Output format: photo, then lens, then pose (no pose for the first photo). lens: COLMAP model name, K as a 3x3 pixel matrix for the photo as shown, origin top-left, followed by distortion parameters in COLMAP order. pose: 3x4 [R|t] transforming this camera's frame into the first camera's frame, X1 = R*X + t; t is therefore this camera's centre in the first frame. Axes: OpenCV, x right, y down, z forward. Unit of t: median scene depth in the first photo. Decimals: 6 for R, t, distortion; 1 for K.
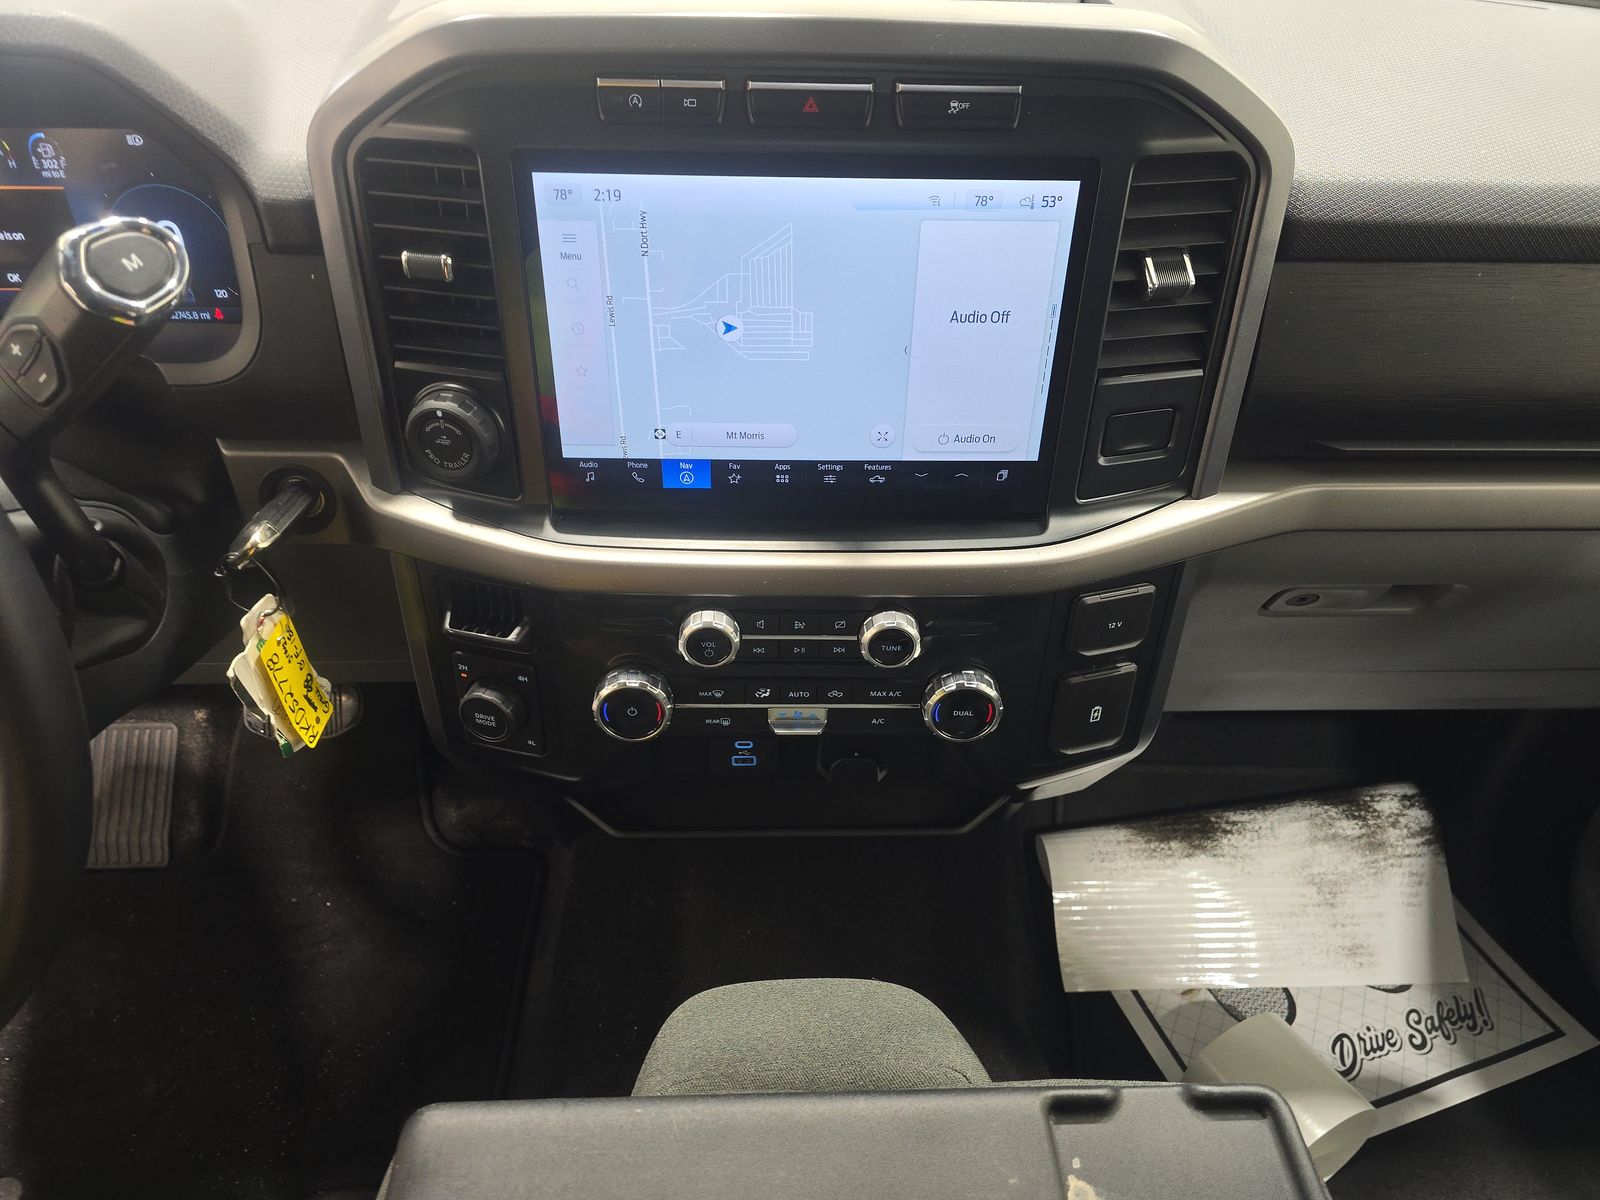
lens RADIAL K [[1059.4, 0, 810.9], [0, 1059.4, 603.9], [0, 0, 1]] dist [0.059745, -0.054923]
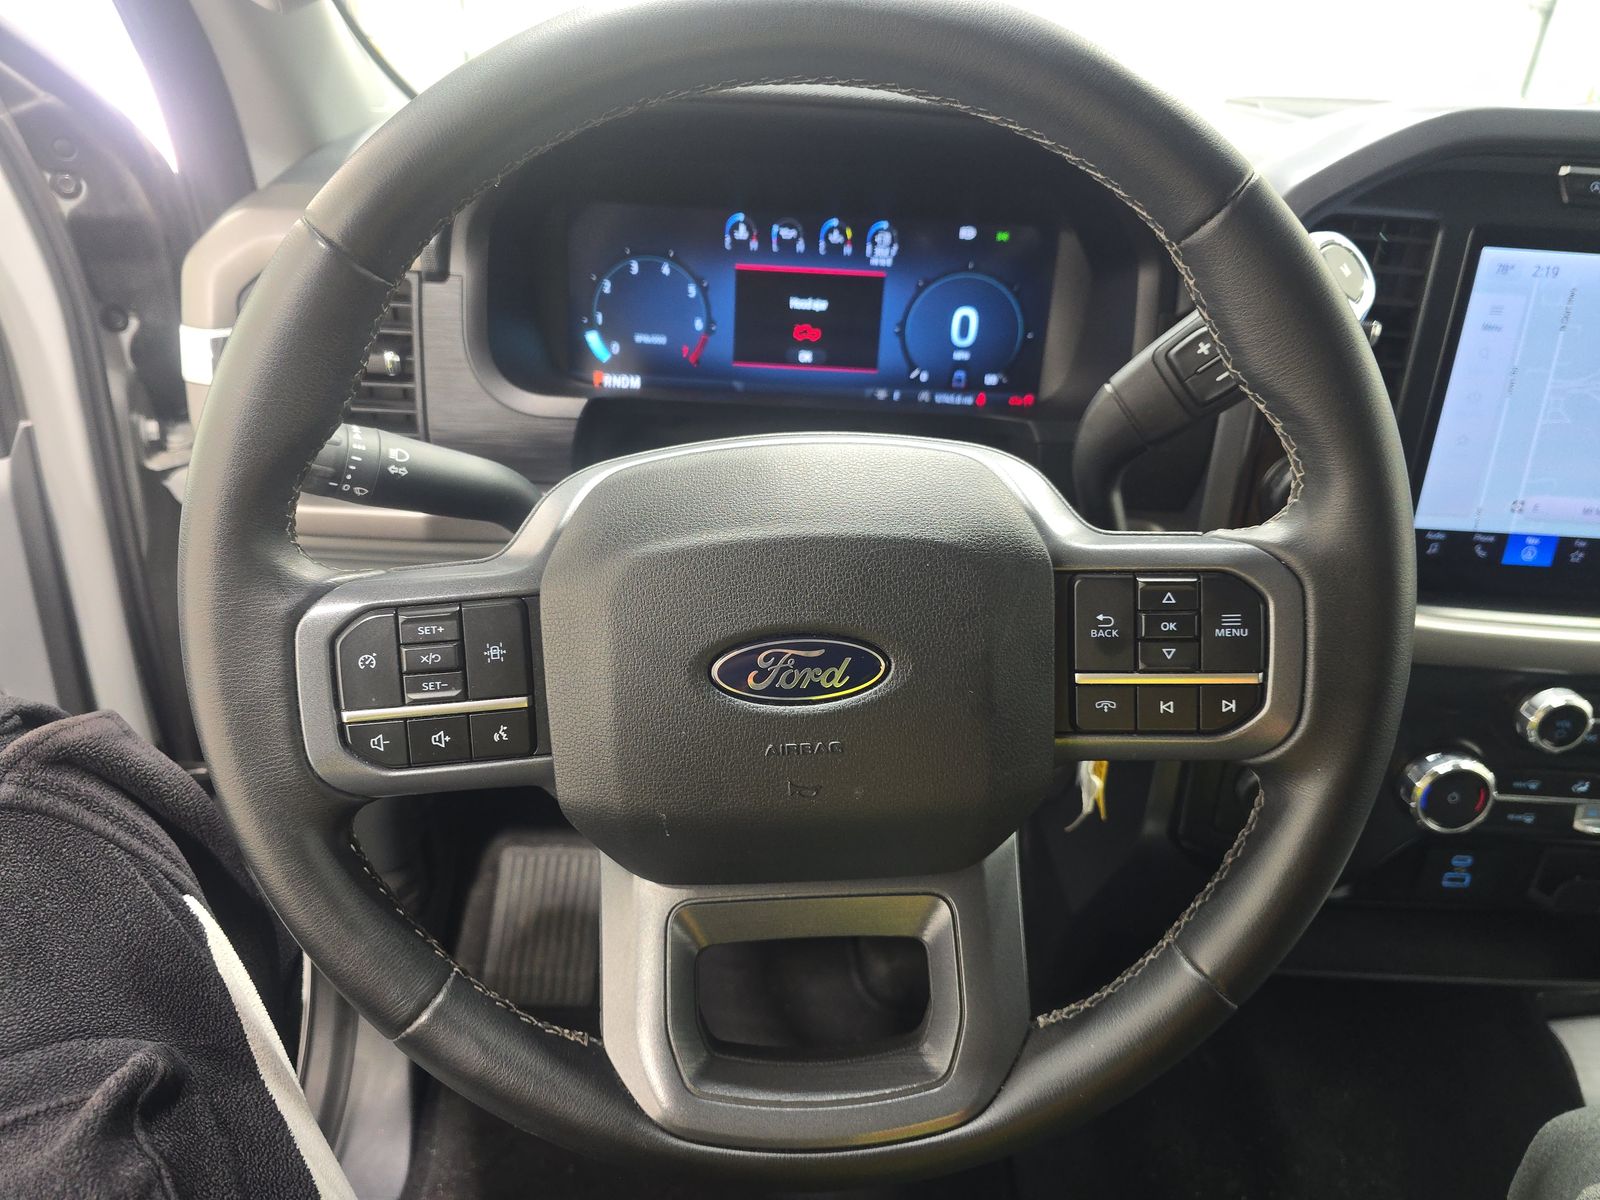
lens RADIAL K [[1059.4, 0, 810.9], [0, 1059.4, 603.9], [0, 0, 1]] dist [0.059745, -0.054923]
pose [[0.998864, 0.047467, -0.004231, -0.770045], [-0.047252, 0.974961, -0.217300, 0.174244], [-0.006189, 0.217253, 0.976096, 0.033249]]
